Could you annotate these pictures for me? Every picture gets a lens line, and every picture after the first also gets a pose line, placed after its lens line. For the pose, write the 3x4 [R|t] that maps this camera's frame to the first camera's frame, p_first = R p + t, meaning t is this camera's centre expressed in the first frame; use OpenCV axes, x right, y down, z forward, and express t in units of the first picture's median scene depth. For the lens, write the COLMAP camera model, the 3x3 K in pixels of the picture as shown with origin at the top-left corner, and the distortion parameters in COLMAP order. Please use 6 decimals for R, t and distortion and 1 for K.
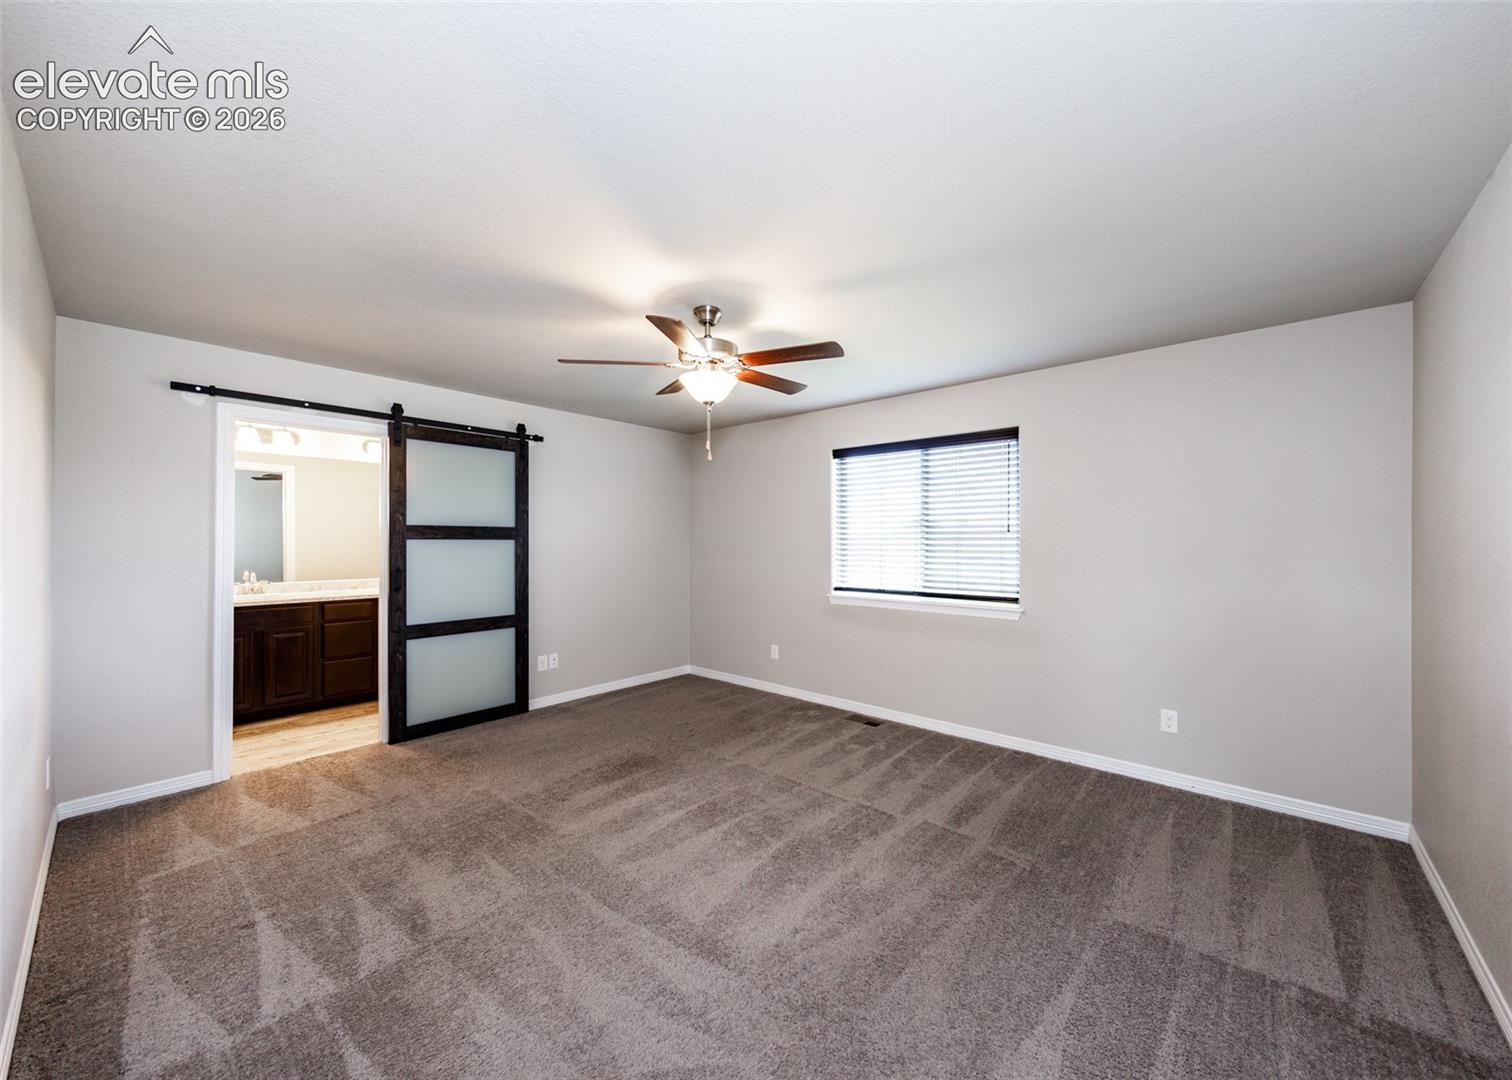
lens RADIAL K [[580.2, 0, 756.0], [0, 580.2, 540.0], [0, 0, 1]] dist [0.016978, 0.000091]
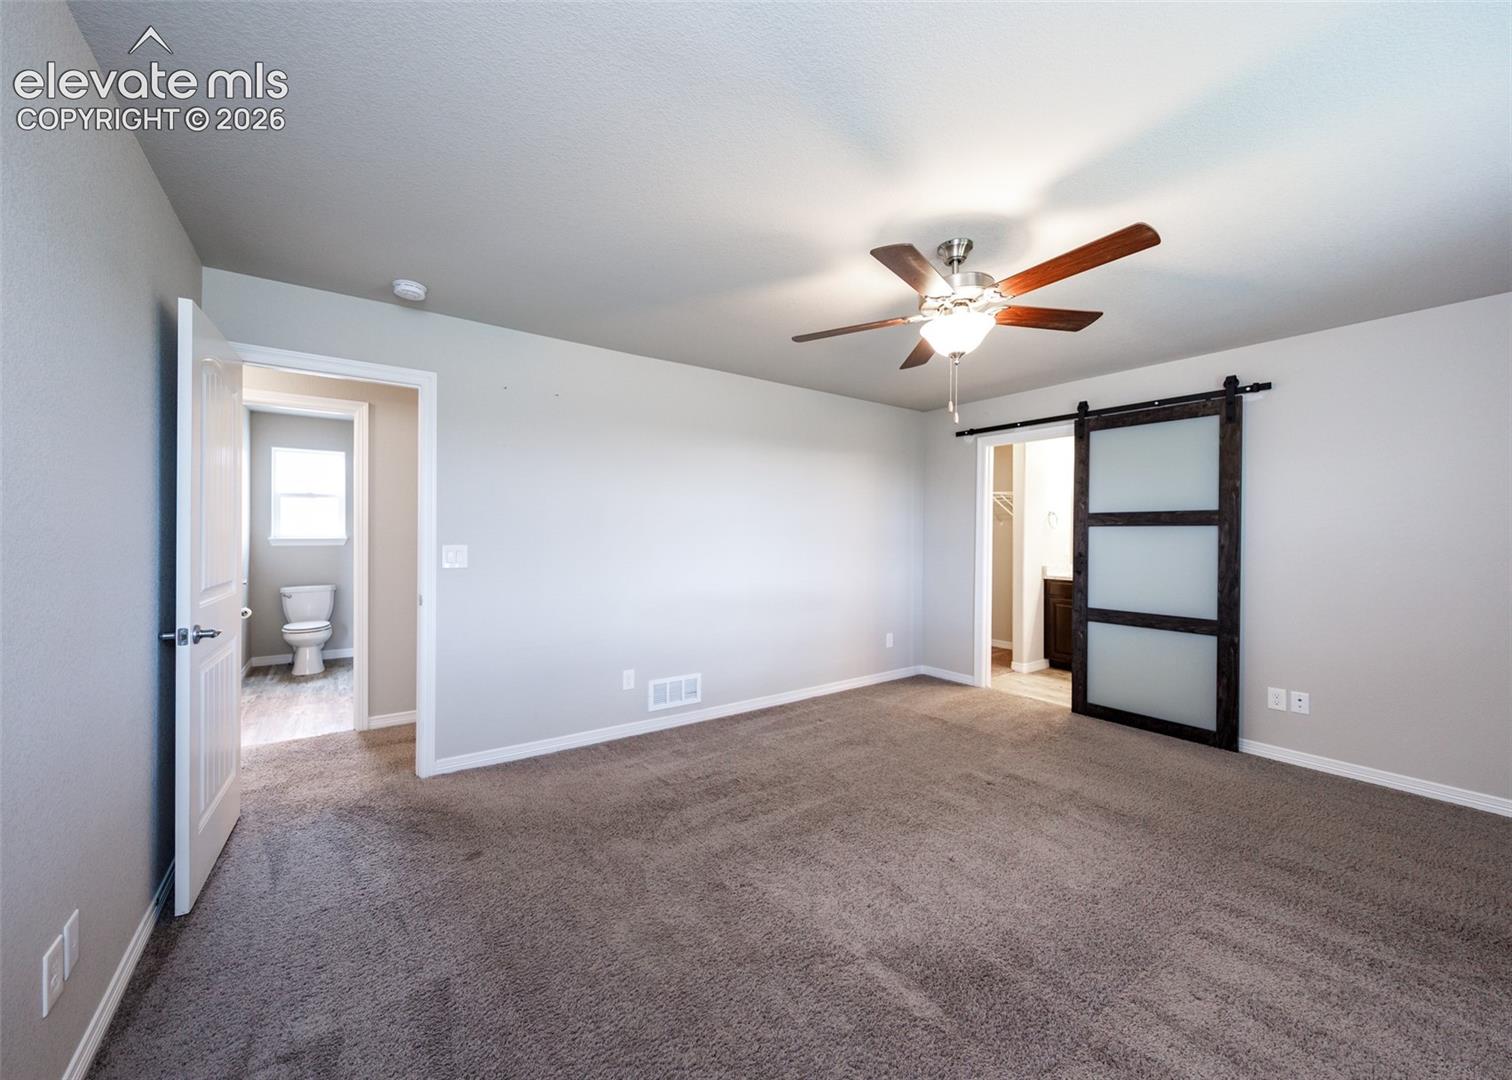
lens RADIAL K [[580.2, 0, 756.0], [0, 580.2, 540.0], [0, 0, 1]] dist [0.016978, 0.000091]
pose [[-0.218860, 0.004428, -0.975746, 0.565263], [-0.008353, 0.999945, 0.006411, 0.021346], [0.975720, 0.009554, -0.218811, 0.633708]]
